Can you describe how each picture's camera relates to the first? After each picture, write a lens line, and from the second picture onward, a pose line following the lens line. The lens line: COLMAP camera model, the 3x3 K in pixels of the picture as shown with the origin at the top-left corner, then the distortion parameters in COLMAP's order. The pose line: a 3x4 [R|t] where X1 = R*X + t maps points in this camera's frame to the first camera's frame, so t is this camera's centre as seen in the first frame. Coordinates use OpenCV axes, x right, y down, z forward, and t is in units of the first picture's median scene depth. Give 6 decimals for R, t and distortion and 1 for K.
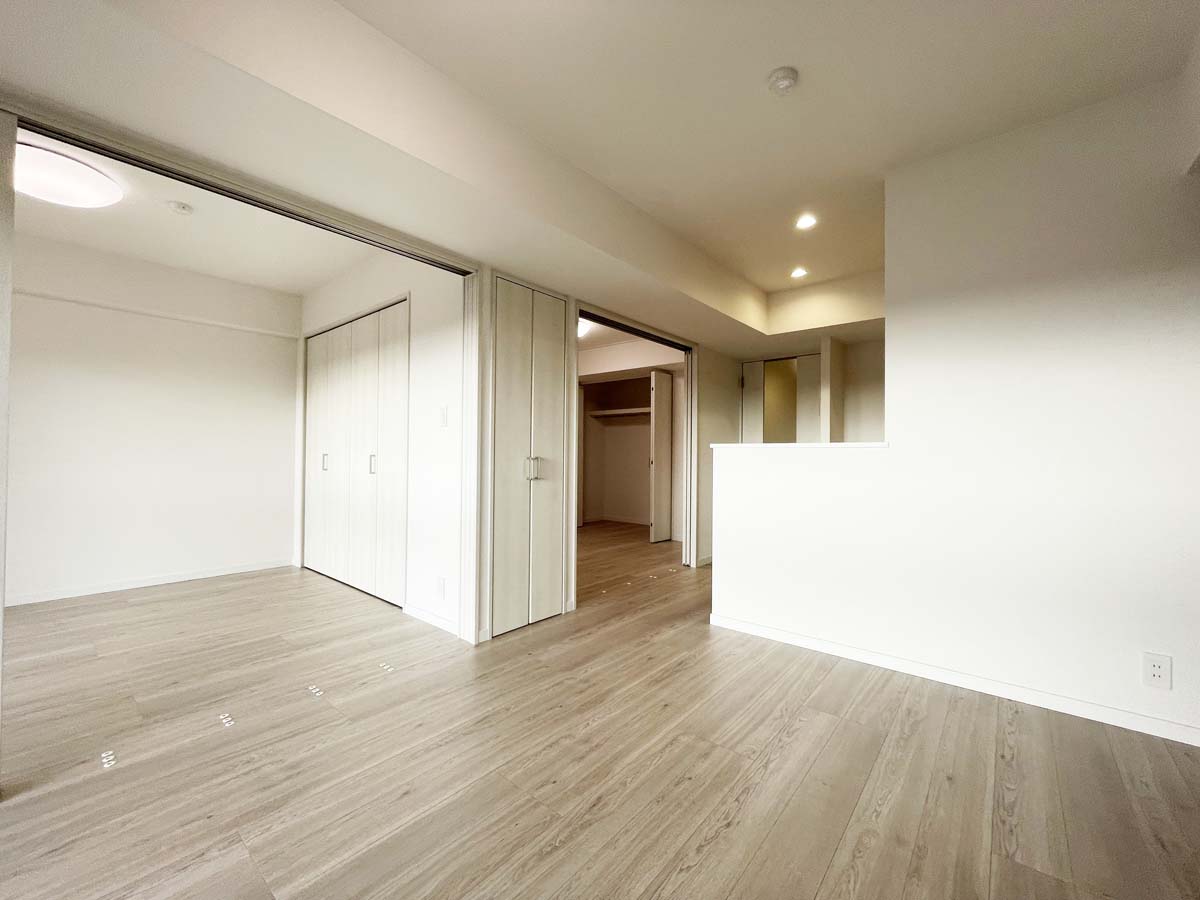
lens RADIAL K [[485.2, 0, 599.1], [0, 485.2, 449.2], [0, 0, 1]] dist [0.000447, -0.000285]
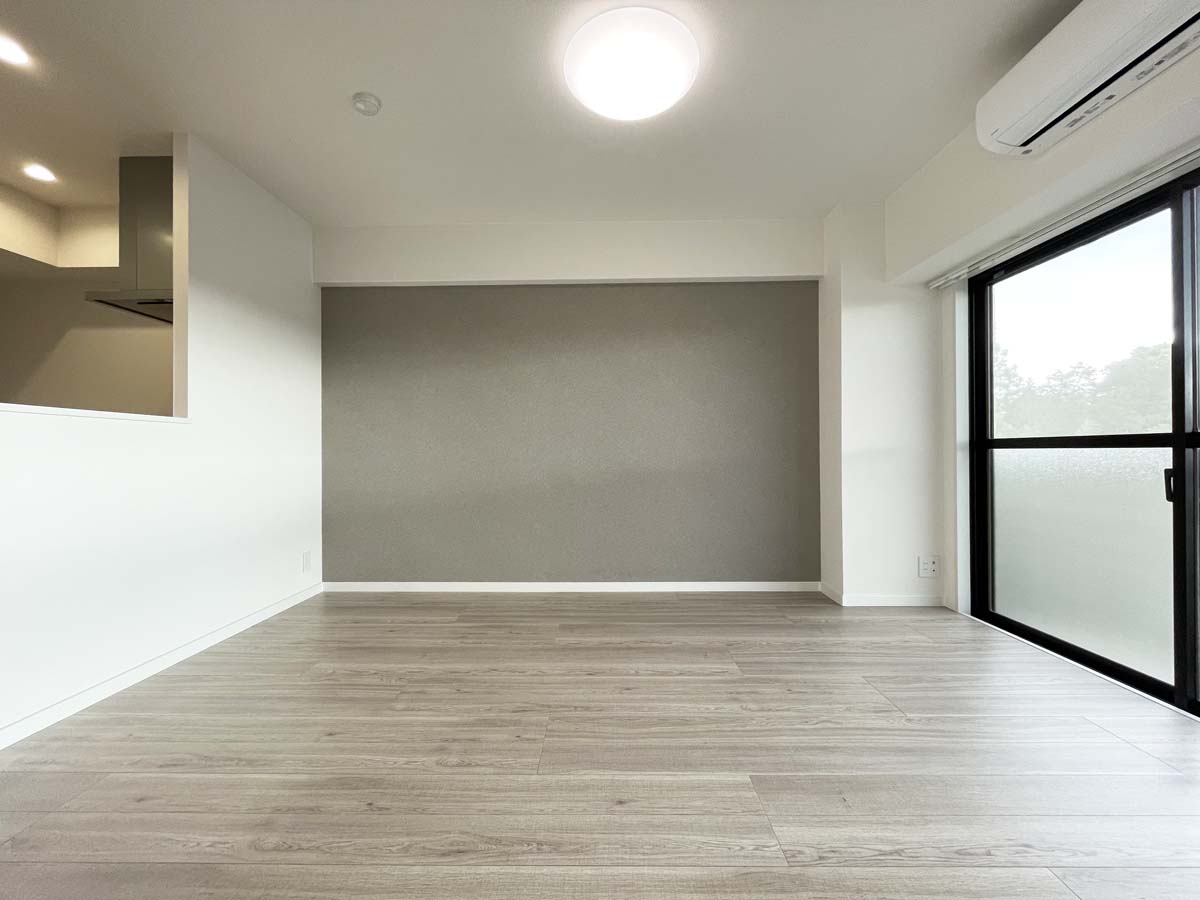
lens RADIAL K [[485.2, 0, 599.1], [0, 485.2, 449.2], [0, 0, 1]] dist [0.000447, -0.000285]
pose [[-0.634977, 0.000064, 0.772531, -0.722142], [-0.010870, 0.999900, -0.009017, 0.049816], [-0.772454, -0.014123, -0.634913, 1.095242]]
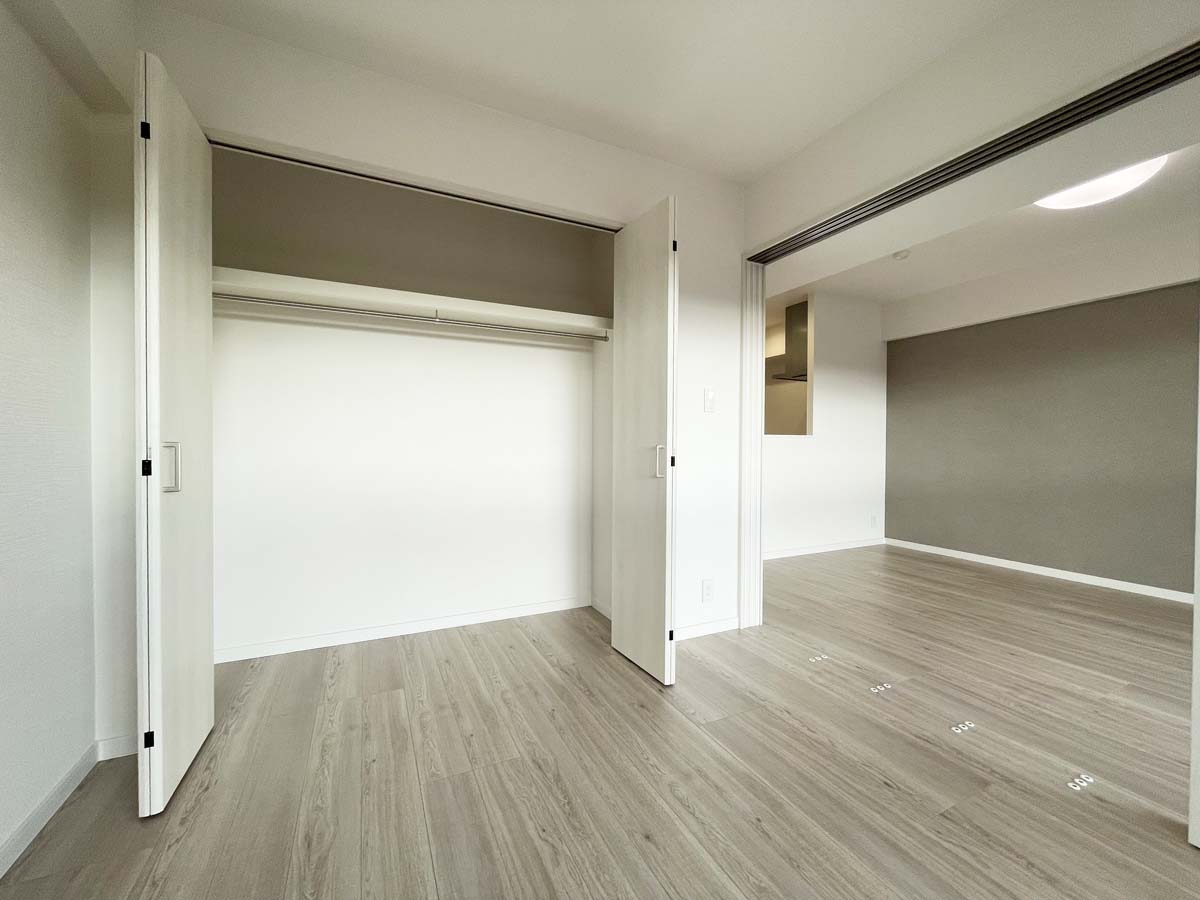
lens RADIAL K [[484.2, 0, 603.5], [0, 484.2, 452.8], [0, 0, 1]] dist [0.001572, 0.000312]
pose [[0.400849, -0.025134, 0.915799, -1.649752], [-0.012931, 0.999369, 0.033088, 0.000028], [-0.916053, -0.025106, 0.400271, 1.107723]]
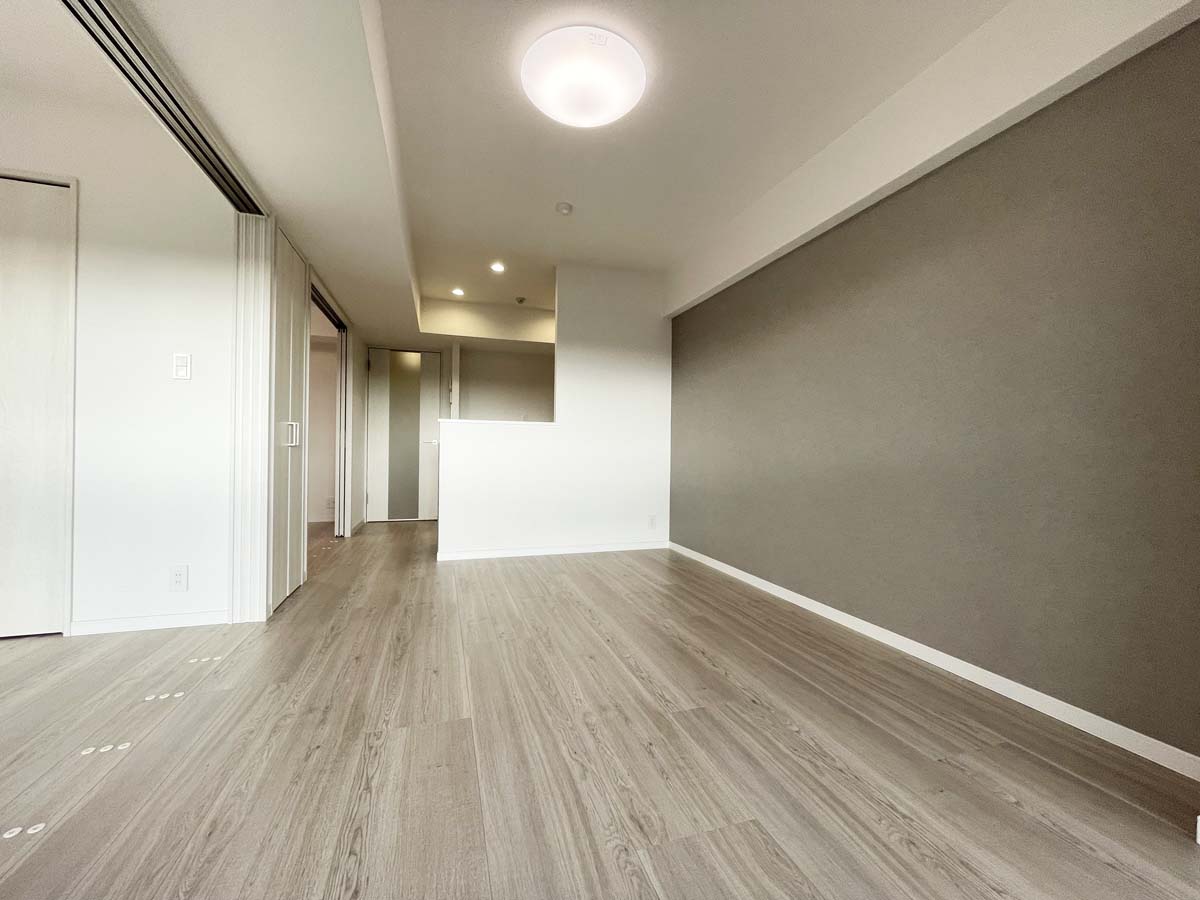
lens RADIAL K [[485.5, 0, 596.1], [0, 485.5, 446.5], [0, 0, 1]] dist [-0.000138, -0.000226]
pose [[0.529718, 0.004166, 0.848163, -0.868746], [-0.018315, 0.999811, 0.006528, 0.063447], [-0.847976, -0.018992, 0.529695, -0.024838]]
